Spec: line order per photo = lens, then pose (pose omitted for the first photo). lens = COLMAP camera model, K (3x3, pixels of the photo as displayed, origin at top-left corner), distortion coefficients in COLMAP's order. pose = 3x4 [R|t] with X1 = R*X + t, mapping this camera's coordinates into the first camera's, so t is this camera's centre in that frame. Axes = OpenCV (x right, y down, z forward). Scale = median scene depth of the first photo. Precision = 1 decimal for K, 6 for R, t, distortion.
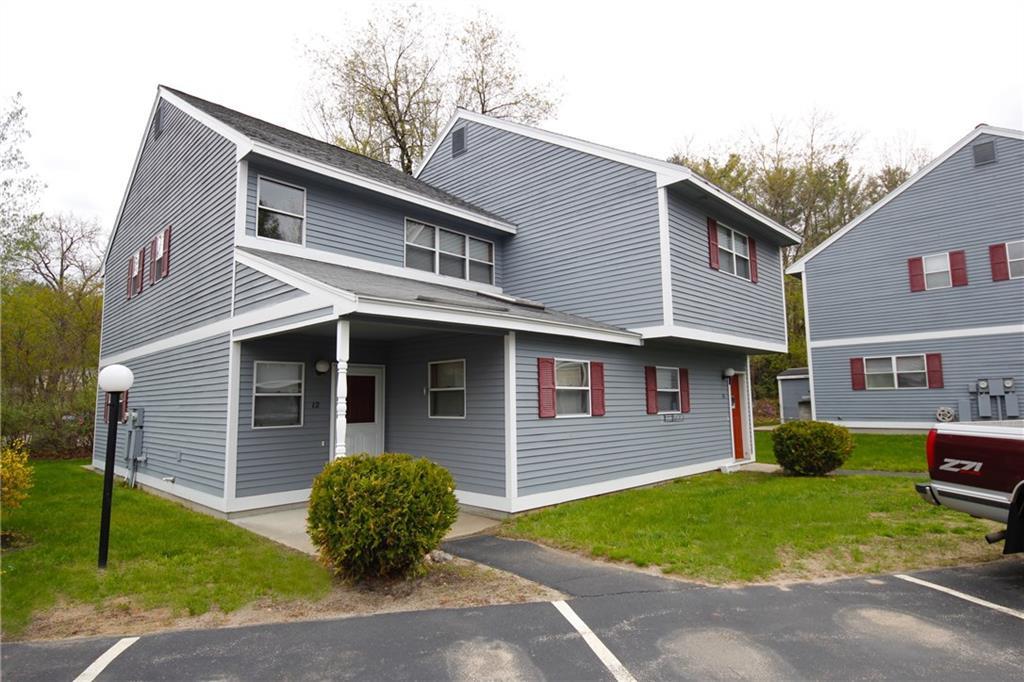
lens RADIAL K [[557.8, 0, 512.0], [0, 557.8, 341.0], [0, 0, 1]] dist [0.002465, 0.000264]
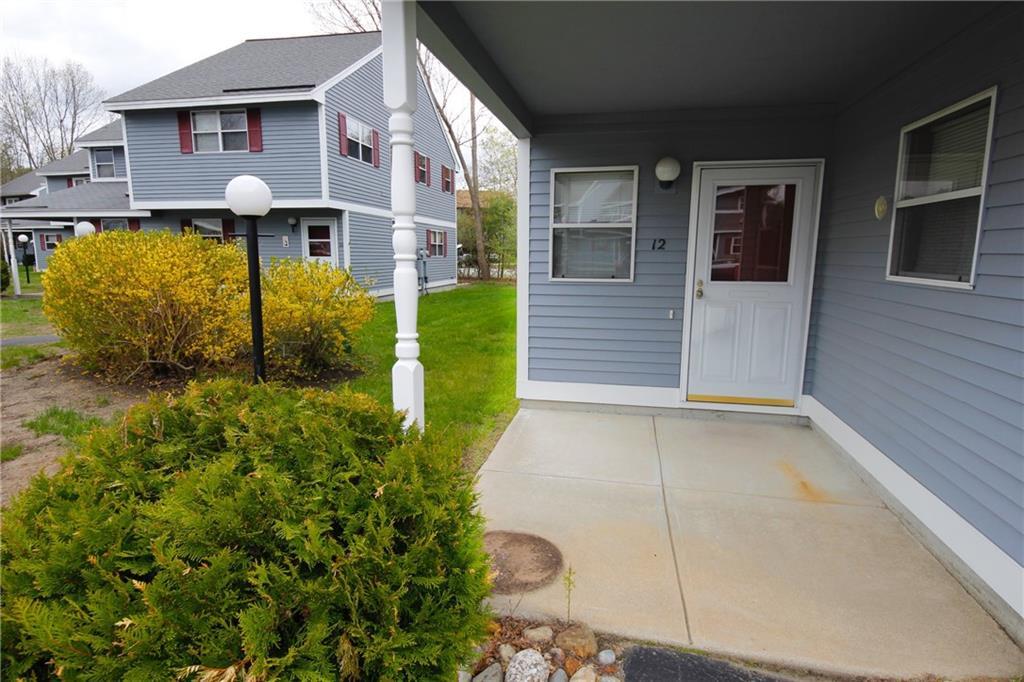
lens RADIAL K [[557.8, 0, 512.0], [0, 557.8, 341.0], [0, 0, 1]] dist [0.002465, 0.000264]
pose [[0.549439, 0.146693, -0.822556, 0.037727], [0.082467, 0.970140, 0.228098, 0.071702], [0.831454, -0.193159, 0.520935, 0.587281]]
